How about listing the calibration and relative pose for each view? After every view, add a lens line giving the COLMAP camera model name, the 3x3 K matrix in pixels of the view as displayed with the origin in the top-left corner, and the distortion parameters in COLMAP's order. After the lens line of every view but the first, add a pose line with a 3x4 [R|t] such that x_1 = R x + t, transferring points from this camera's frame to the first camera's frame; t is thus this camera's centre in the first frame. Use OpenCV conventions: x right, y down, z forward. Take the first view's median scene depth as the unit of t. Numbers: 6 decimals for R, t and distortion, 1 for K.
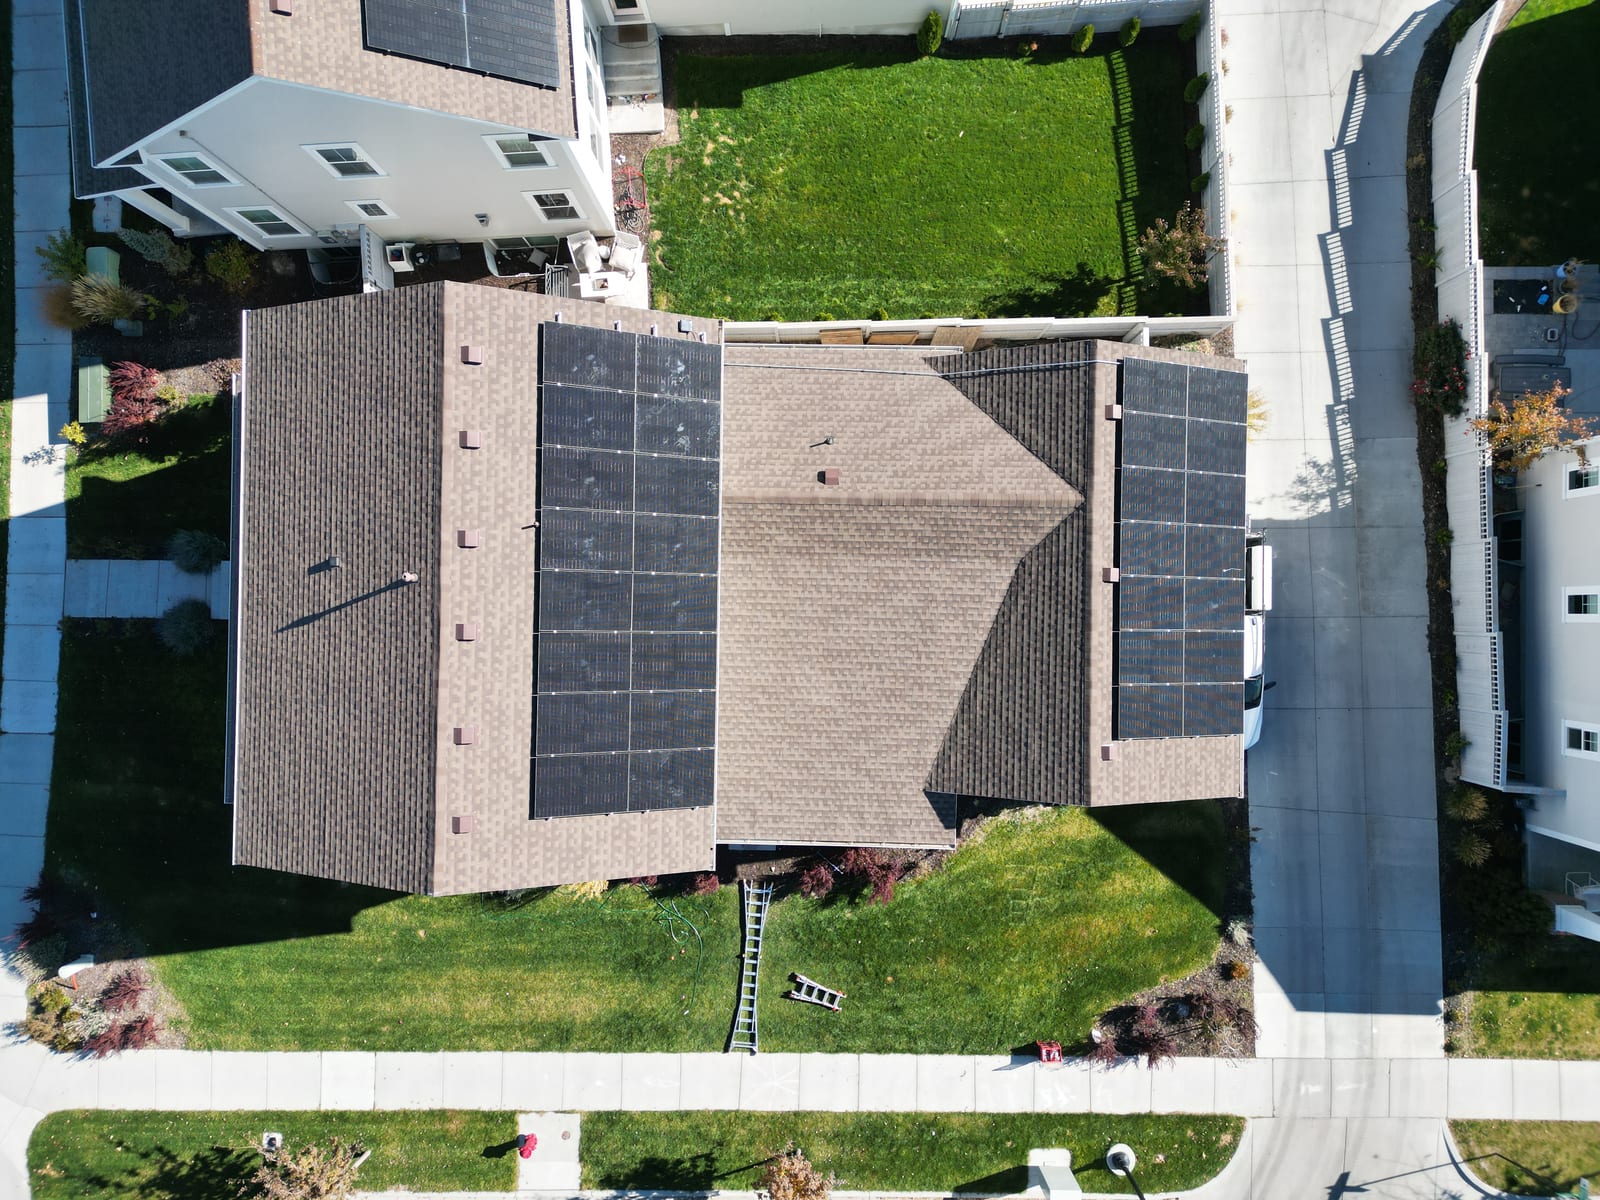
lens RADIAL K [[635.9, 0, 800.0], [0, 635.9, 600.0], [0, 0, 1]] dist [0.000593, 0.000175]
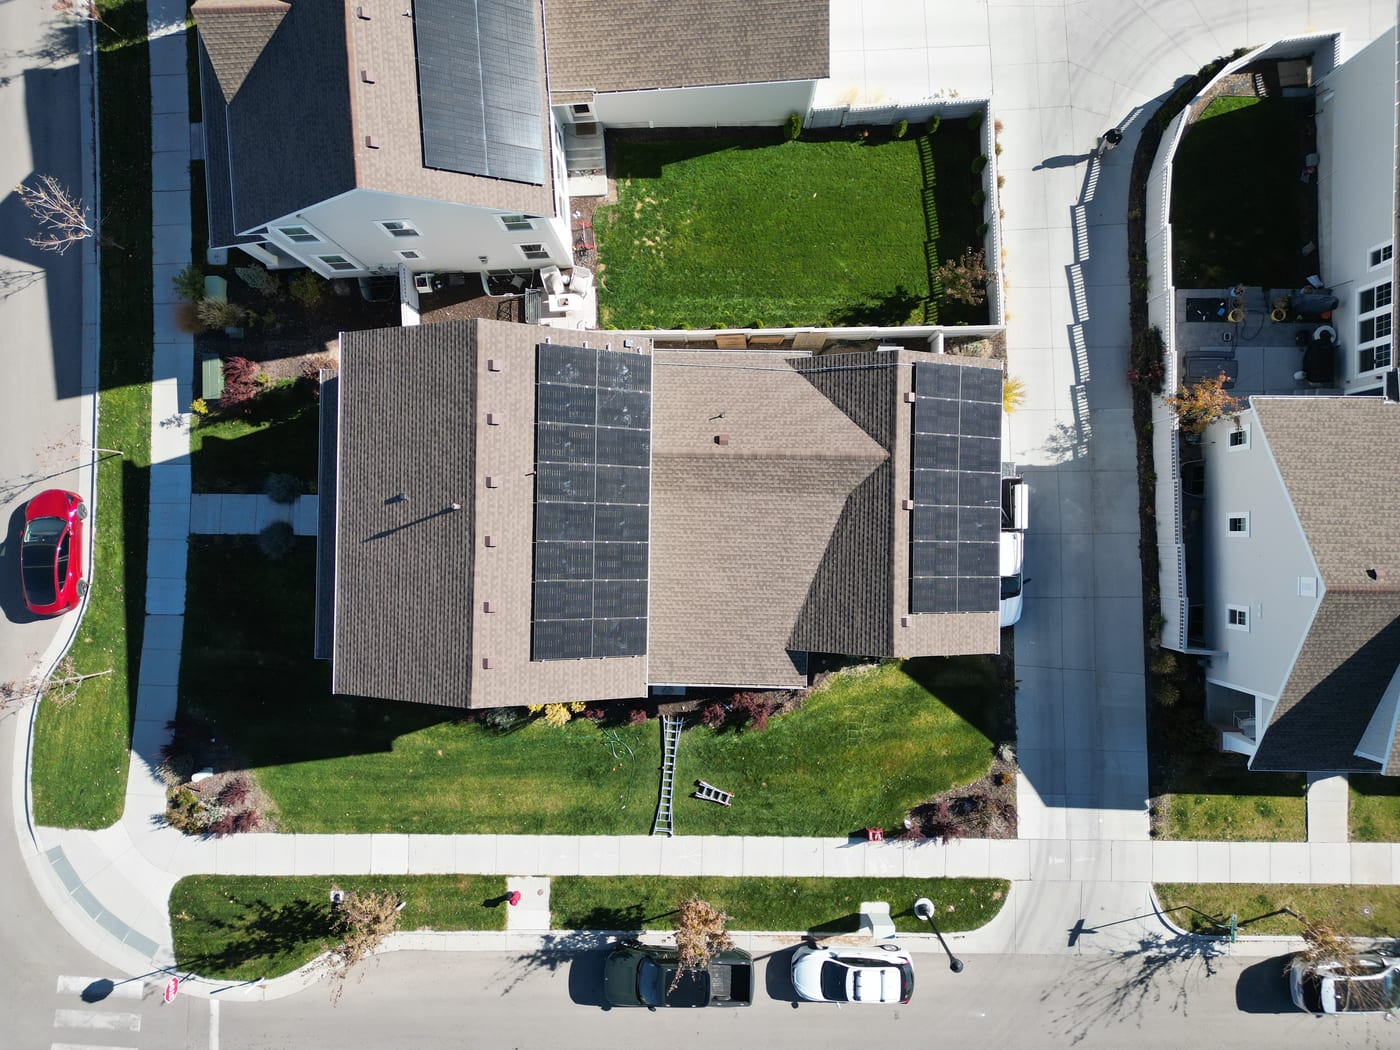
lens RADIAL K [[556.4, 0, 700.0], [0, 556.4, 525.0], [0, 0, 1]] dist [0.000593, 0.000175]
pose [[0.999998, -0.000137, 0.001982, -0.007162], [0.000136, 1.000000, 0.000609, 0.006320], [-0.001982, -0.000609, 0.999998, -0.262956]]
